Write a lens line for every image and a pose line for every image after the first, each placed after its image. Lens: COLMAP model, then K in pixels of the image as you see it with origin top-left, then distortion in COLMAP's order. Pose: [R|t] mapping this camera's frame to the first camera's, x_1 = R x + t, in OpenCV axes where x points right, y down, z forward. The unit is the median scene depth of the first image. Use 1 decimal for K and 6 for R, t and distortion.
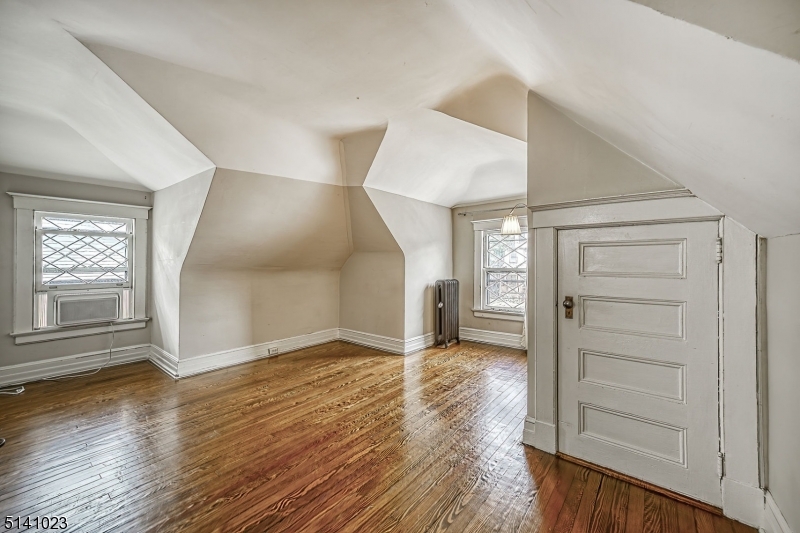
lens RADIAL K [[329.7, 0, 399.5], [0, 329.7, 265.2], [0, 0, 1]] dist [0.009727, -0.000393]
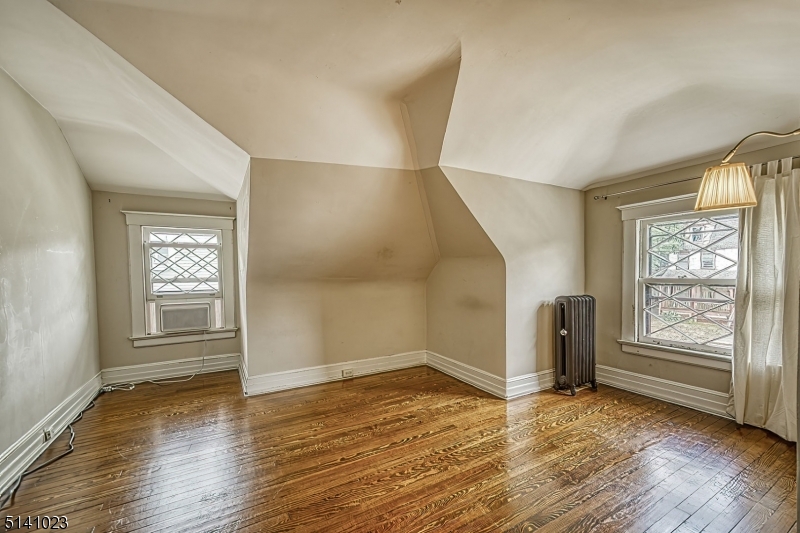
lens RADIAL K [[329.7, 0, 388.9], [0, 329.7, 277.5], [0, 0, 1]] dist [0.009727, -0.000393]
pose [[0.927130, -0.000839, -0.374738, 0.054150], [0.004938, 0.999938, 0.009978, -0.002478], [0.374706, -0.011102, 0.927077, 0.270695]]
